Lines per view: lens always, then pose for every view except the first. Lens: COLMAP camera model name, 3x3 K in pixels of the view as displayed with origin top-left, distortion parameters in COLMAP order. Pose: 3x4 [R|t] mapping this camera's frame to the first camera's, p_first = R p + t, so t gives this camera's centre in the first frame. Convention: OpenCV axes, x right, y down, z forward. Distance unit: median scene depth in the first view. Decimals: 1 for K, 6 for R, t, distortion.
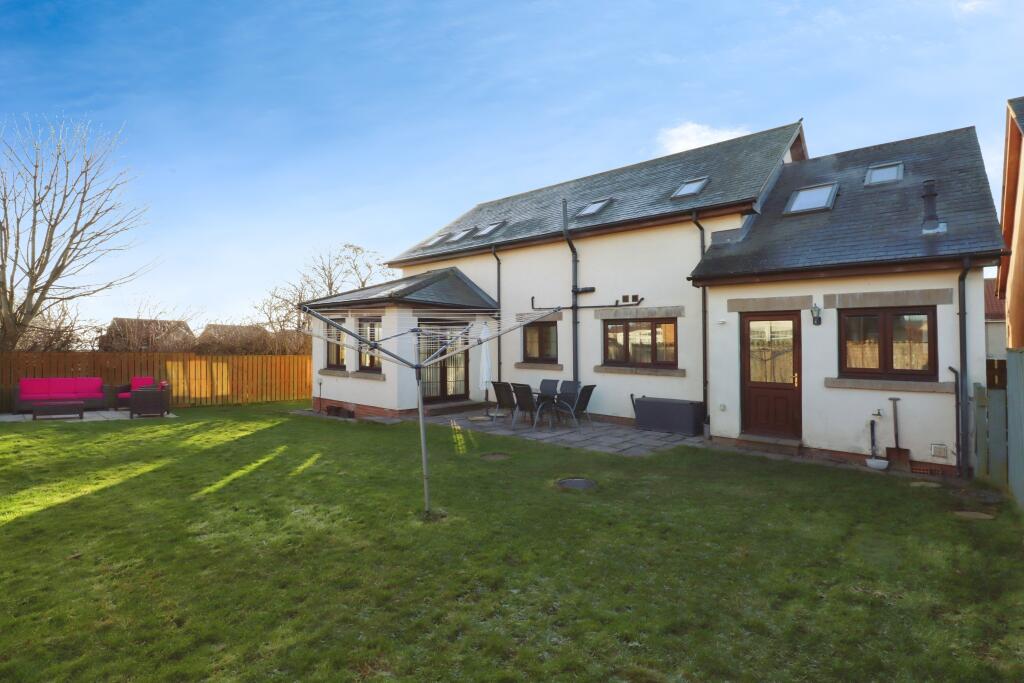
lens RADIAL K [[474.2, 0, 511.2], [0, 474.2, 344.2], [0, 0, 1]] dist [-0.020725, -0.000532]
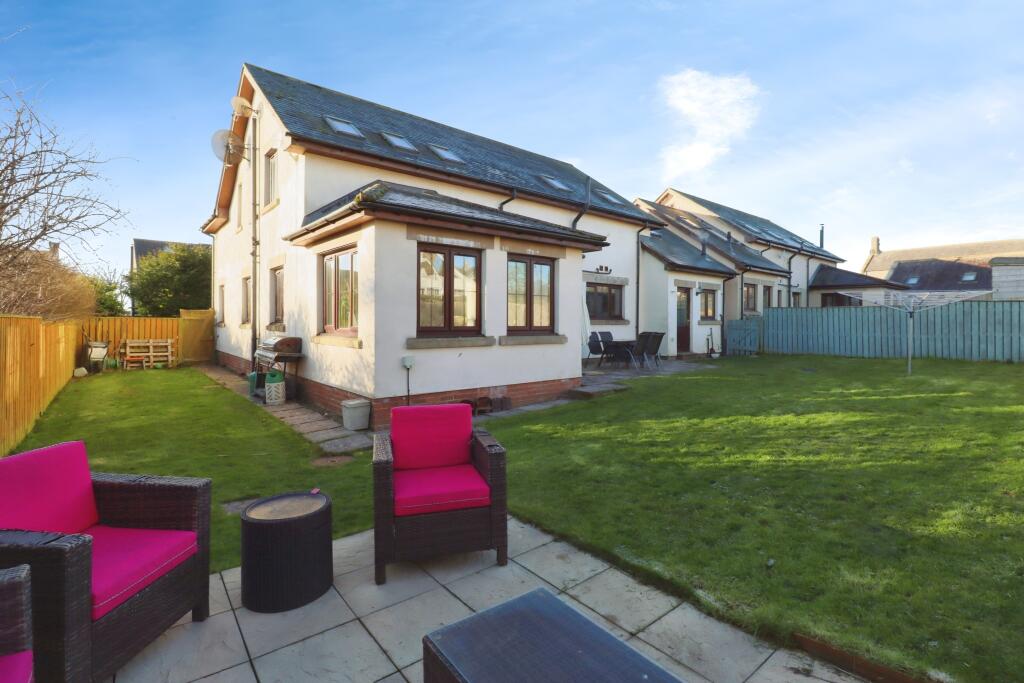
lens RADIAL K [[474.2, 0, 527.2], [0, 474.2, 320.9], [0, 0, 1]] dist [-0.020725, -0.000532]
pose [[0.150782, -0.018922, 0.988386, -0.999170], [-0.013958, 0.999676, 0.021268, 0.024247], [-0.988469, -0.017002, 0.150469, 0.905387]]
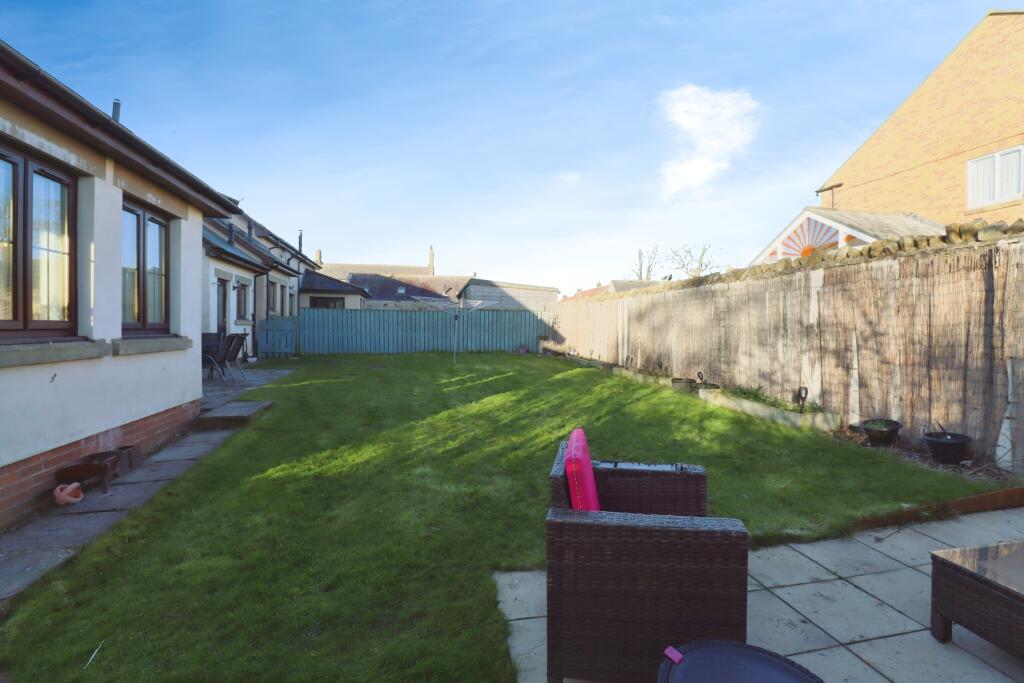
lens RADIAL K [[474.2, 0, 513.8], [0, 474.2, 334.9], [0, 0, 1]] dist [-0.020725, -0.000532]
pose [[-0.806632, -0.038378, 0.589807, -0.816481], [-0.036345, 0.999222, 0.015311, 0.039776], [-0.589936, -0.009086, -0.807399, 1.152151]]
